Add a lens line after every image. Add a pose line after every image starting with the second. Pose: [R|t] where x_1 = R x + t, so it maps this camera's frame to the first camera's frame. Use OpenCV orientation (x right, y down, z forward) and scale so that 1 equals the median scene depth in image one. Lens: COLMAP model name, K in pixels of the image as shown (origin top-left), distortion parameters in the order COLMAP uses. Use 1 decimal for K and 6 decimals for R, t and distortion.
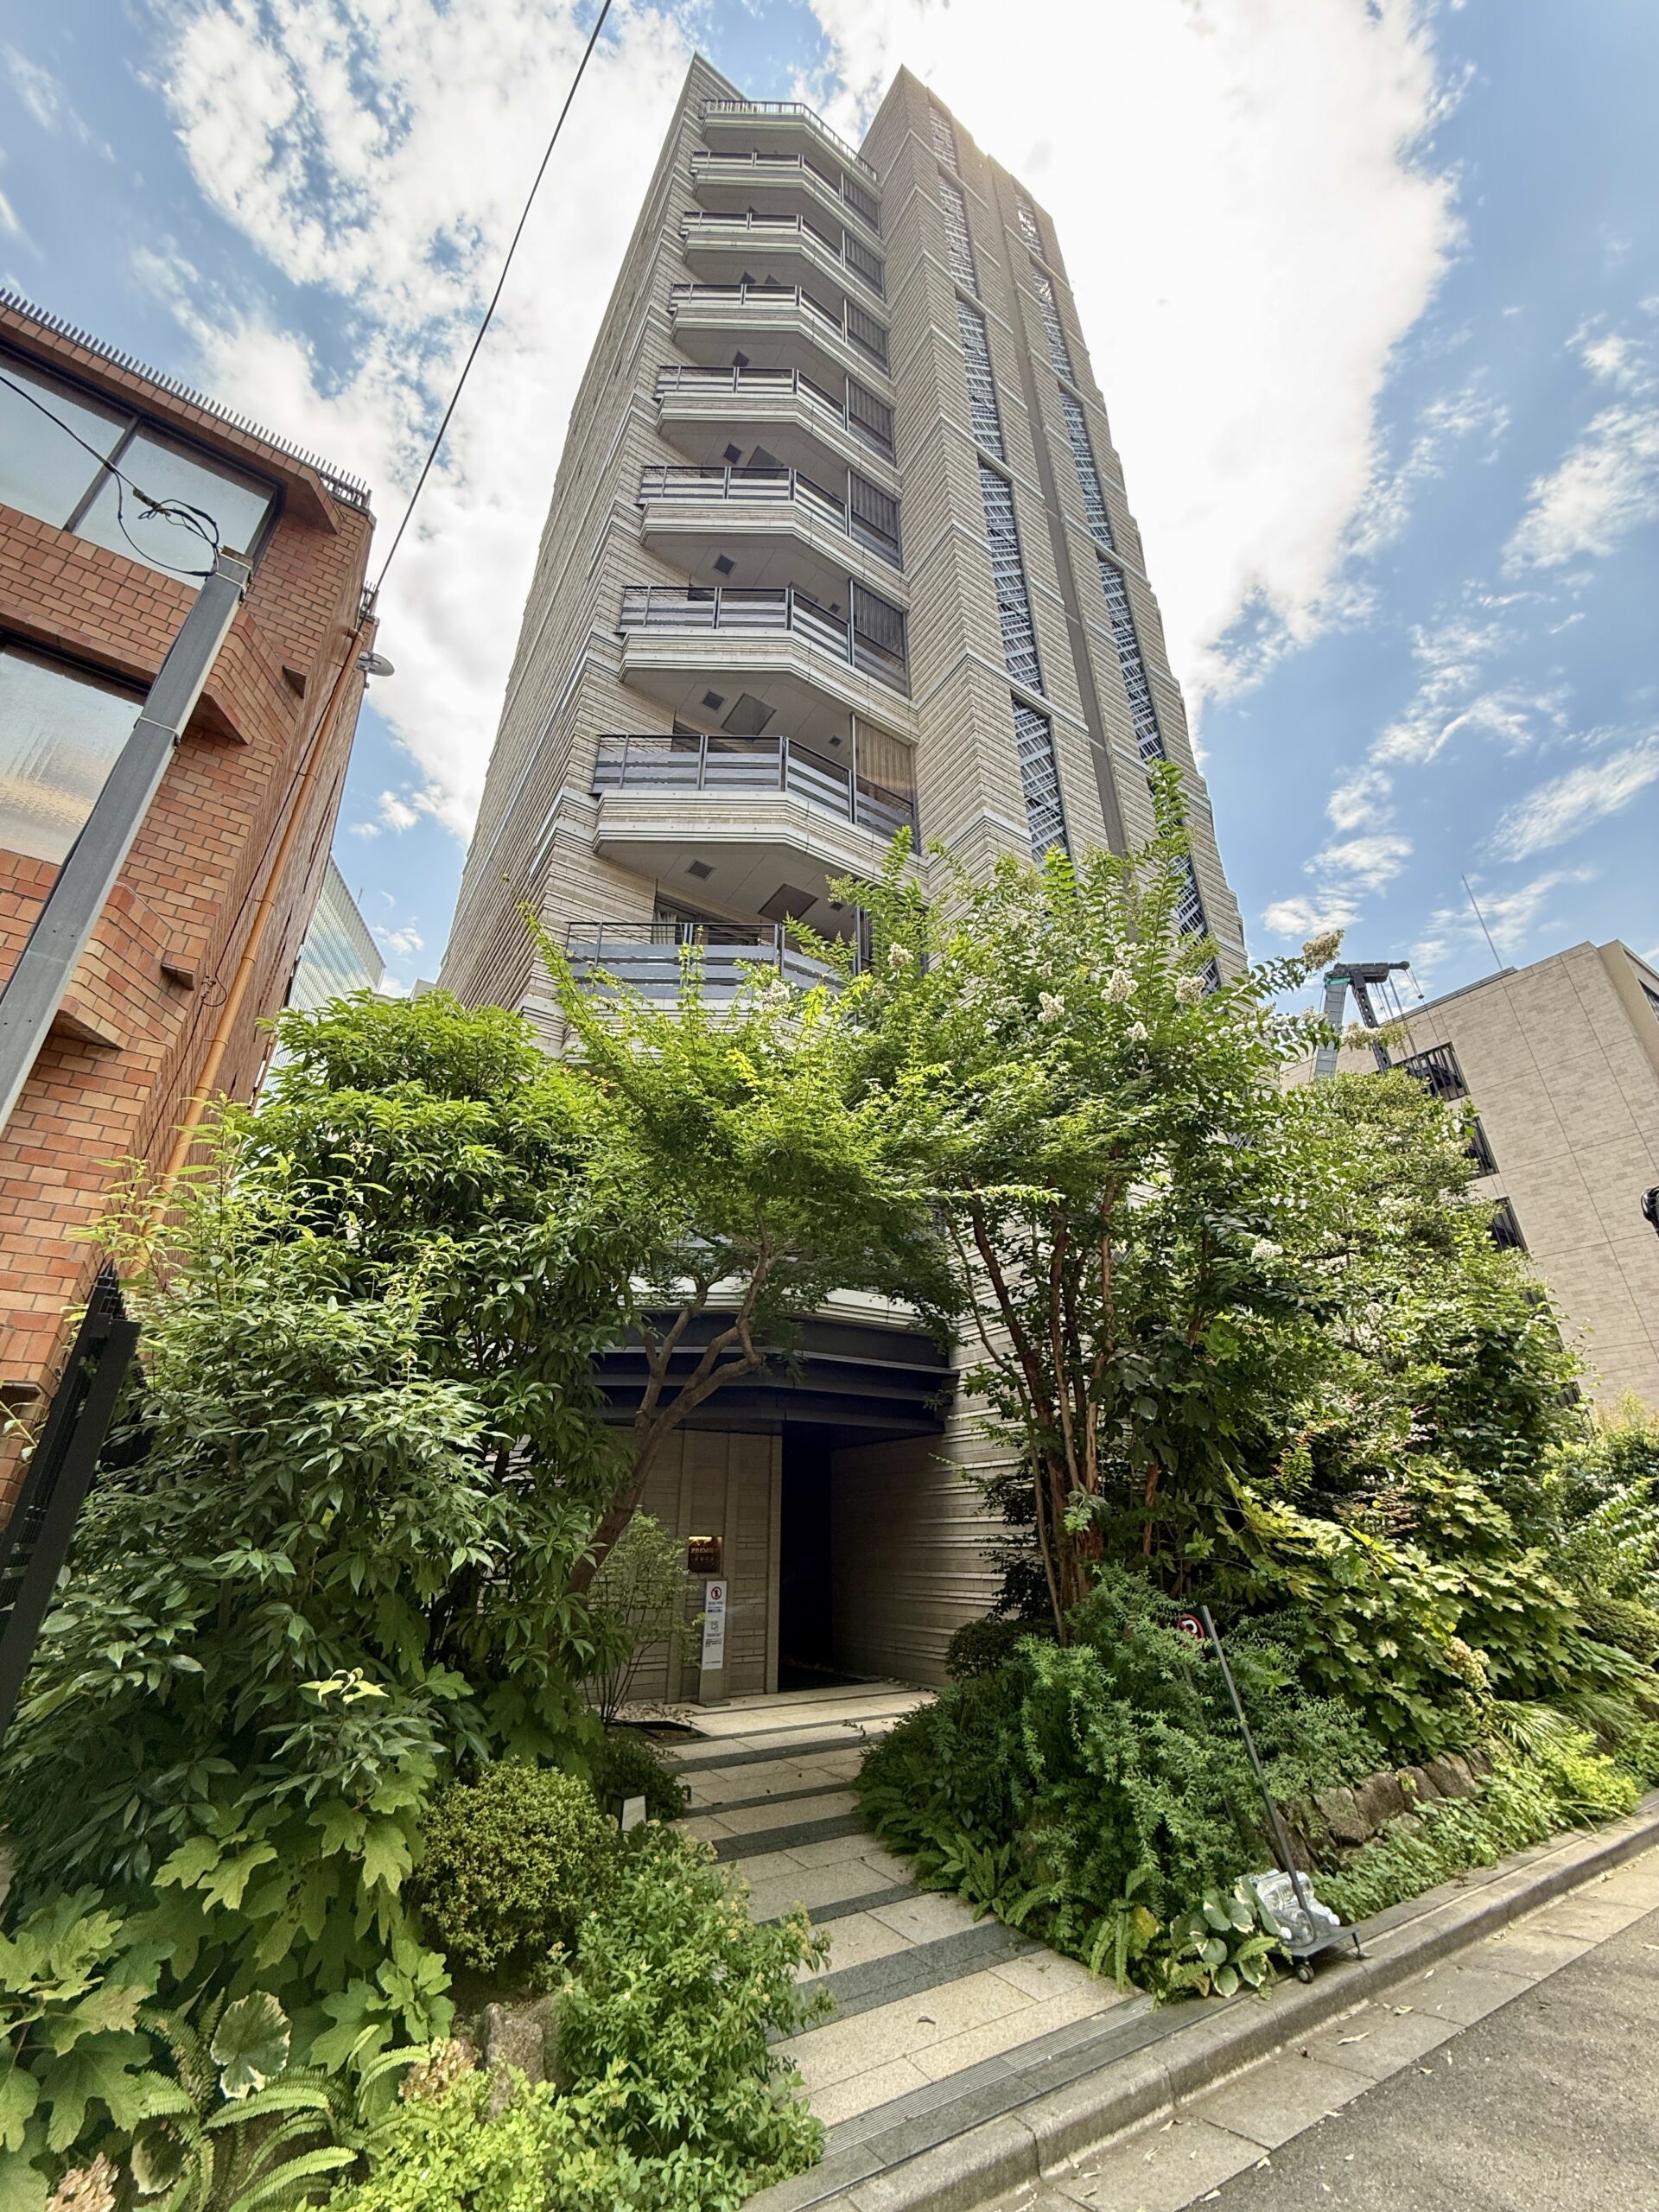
lens RADIAL K [[870.7, 0, 829.5], [0, 870.7, 1106.0], [0, 0, 1]] dist [0.002653, 0.000115]
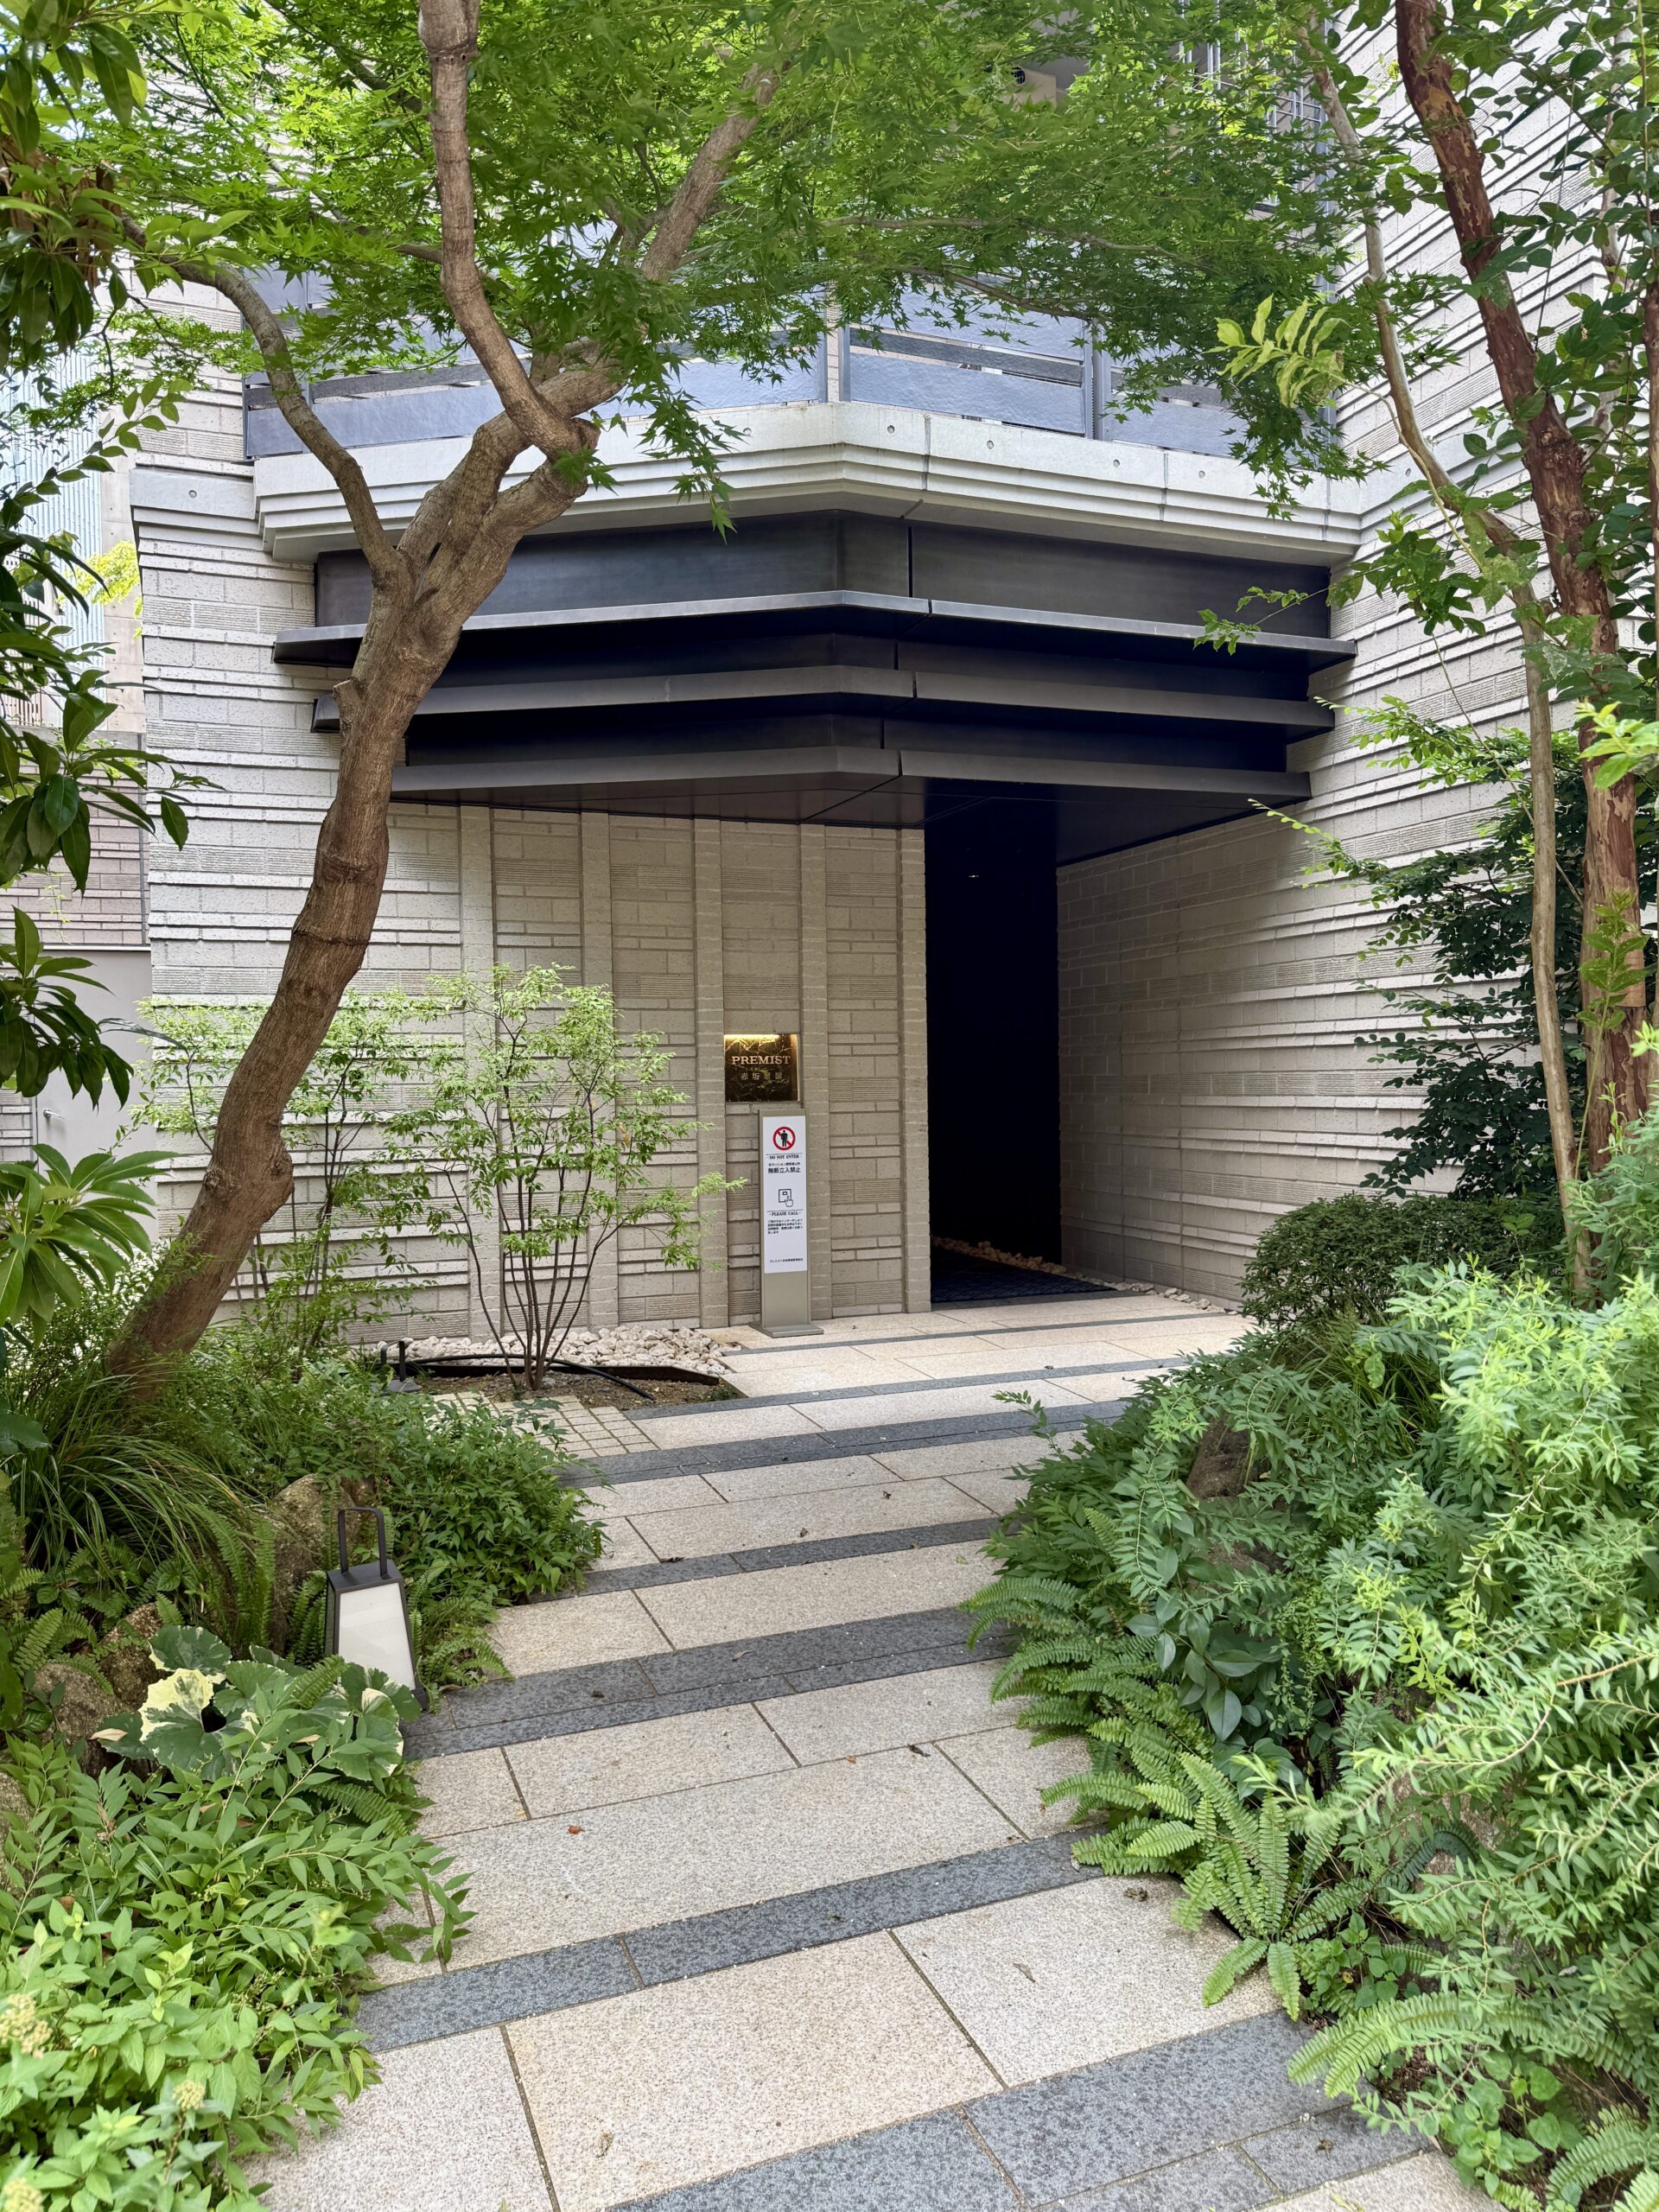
lens RADIAL K [[1542.9, 0, 829.5], [0, 1542.9, 1106.0], [0, 0, 1]] dist [0.090746, -0.139415]
pose [[0.978361, -0.006975, -0.206788, 0.085196], [0.103295, 0.882439, 0.458946, 0.197735], [0.179277, -0.470375, 0.864064, 0.352011]]
